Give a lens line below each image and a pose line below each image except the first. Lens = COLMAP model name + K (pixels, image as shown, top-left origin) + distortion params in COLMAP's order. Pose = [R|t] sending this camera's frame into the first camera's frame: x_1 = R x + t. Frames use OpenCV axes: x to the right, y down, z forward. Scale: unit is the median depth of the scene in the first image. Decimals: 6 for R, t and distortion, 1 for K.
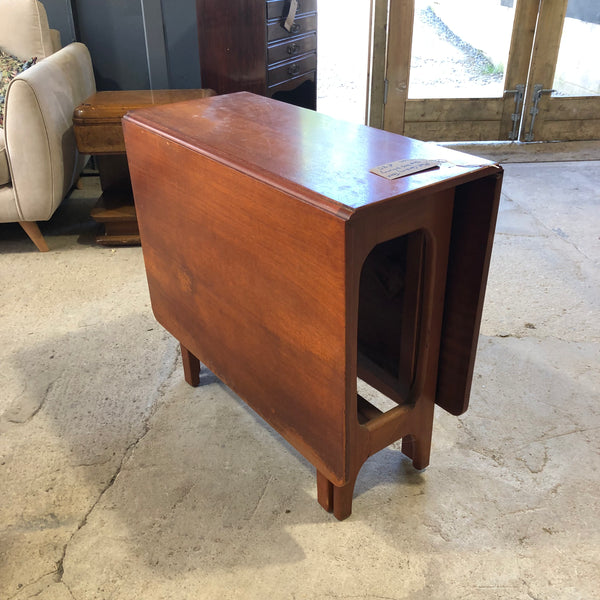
lens RADIAL K [[654.8, 0, 306.4], [0, 654.8, 291.2], [0, 0, 1]] dist [0.005121, 0.028257]
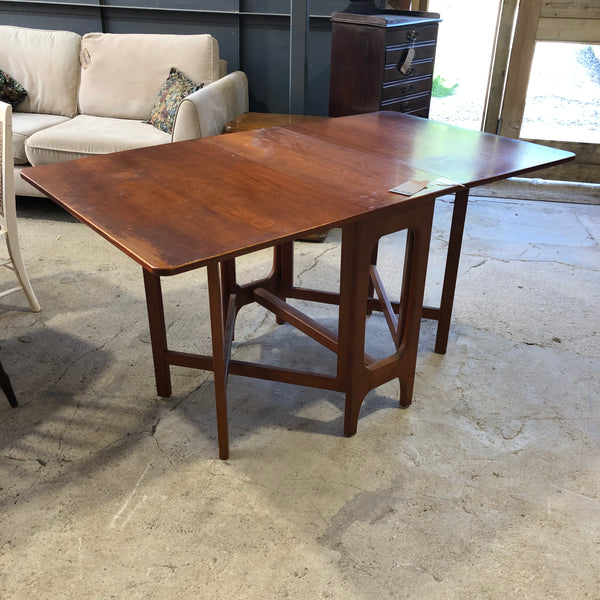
lens RADIAL K [[648.5, 0, 304.1], [0, 648.5, 299.9], [0, 0, 1]] dist [0.031898, -0.030514]
pose [[0.965074, 0.141751, -0.220316, 0.171819], [-0.145022, 0.989427, 0.001341, 0.052245], [0.218176, 0.030657, 0.975428, -0.273916]]
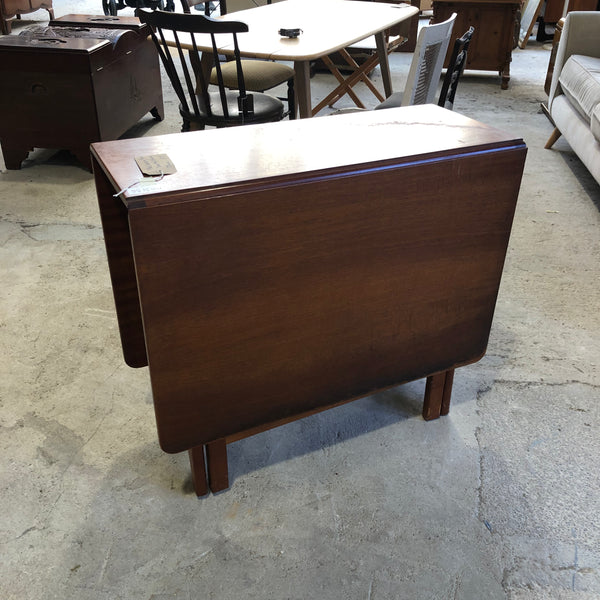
lens RADIAL K [[659.0, 0, 308.8], [0, 659.0, 298.5], [0, 0, 1]] dist [0.001235, 0.032959]
pose [[-0.199099, 0.505822, -0.839347, 0.675235], [-0.471851, 0.701195, 0.534493, -0.441065], [0.858904, 0.502463, 0.099066, 0.736453]]
